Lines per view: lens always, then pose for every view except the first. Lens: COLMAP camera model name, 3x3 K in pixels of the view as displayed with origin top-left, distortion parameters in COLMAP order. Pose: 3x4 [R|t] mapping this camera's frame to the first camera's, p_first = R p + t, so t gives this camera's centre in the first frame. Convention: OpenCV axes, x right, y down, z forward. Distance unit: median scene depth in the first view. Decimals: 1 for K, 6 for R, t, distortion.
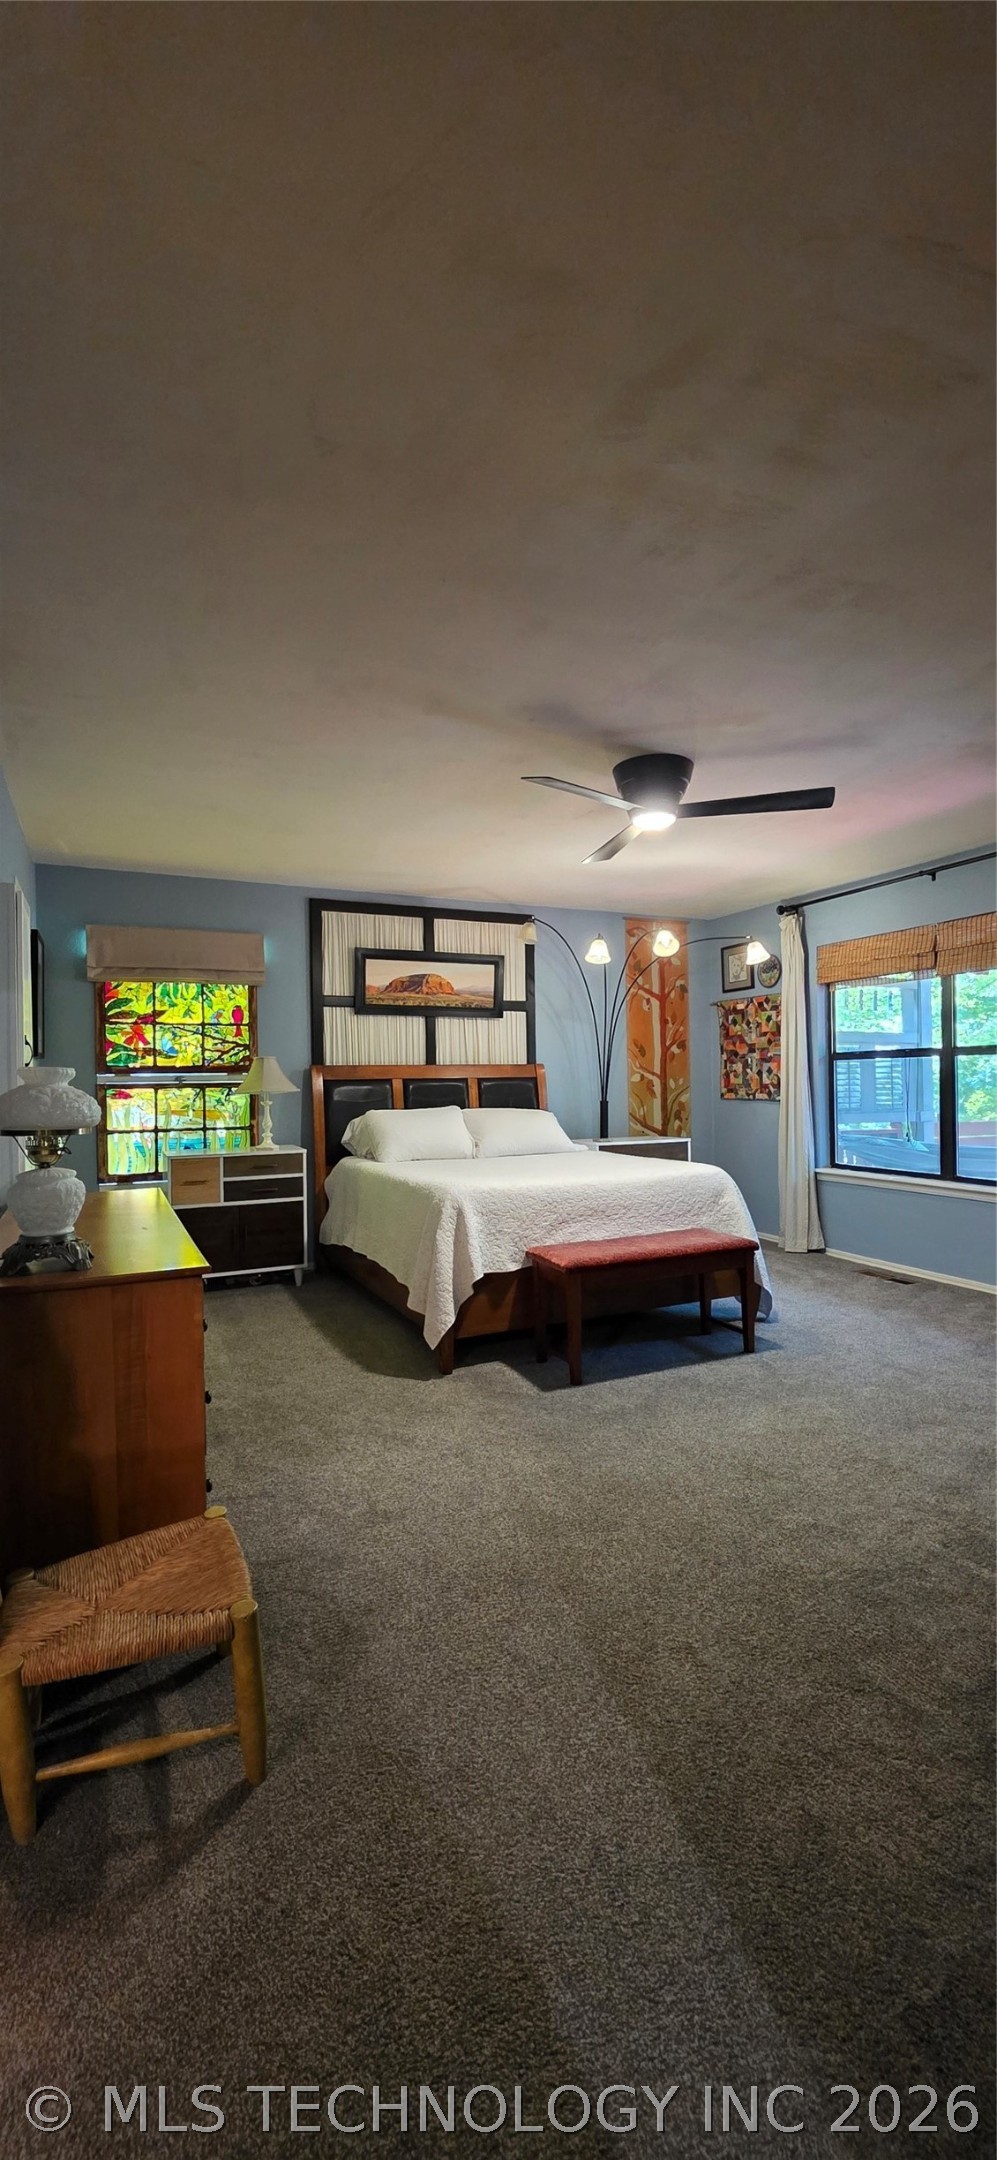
lens RADIAL K [[869.7, 0, 509.0], [0, 869.7, 1081.1], [0, 0, 1]] dist [0.003988, -0.000180]
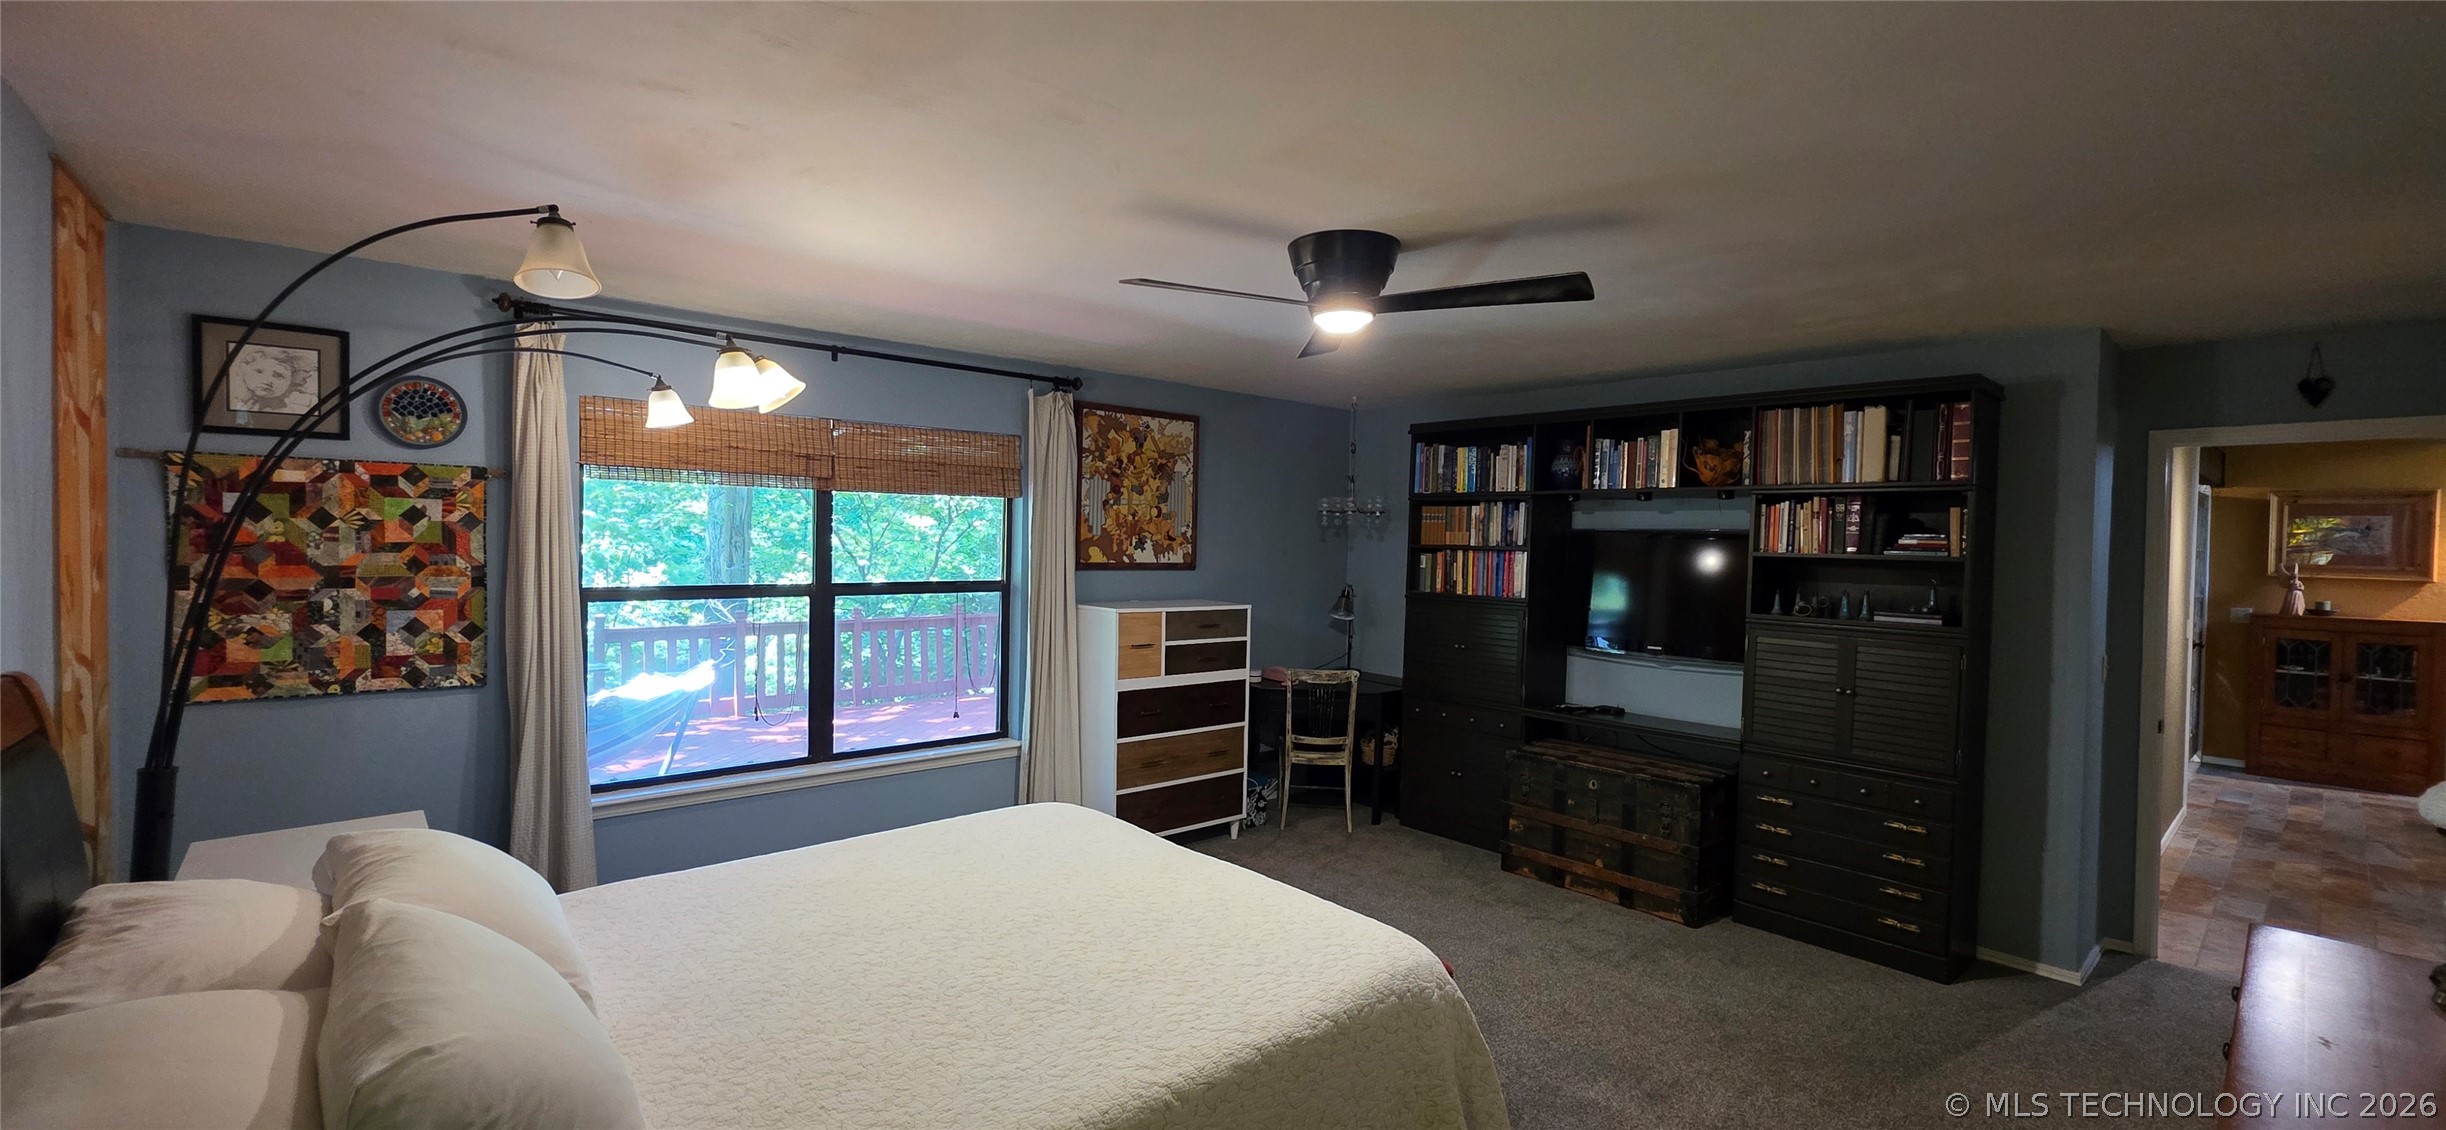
lens RADIAL K [[984.8, 0, 1231.2], [0, 984.8, 553.3], [0, 0, 1]] dist [0.003988, -0.000180]
pose [[-0.290844, -0.010594, 0.956712, -0.324764], [-0.020587, 0.999776, 0.004812, -0.061451], [-0.956549, -0.018296, -0.290997, 0.720252]]
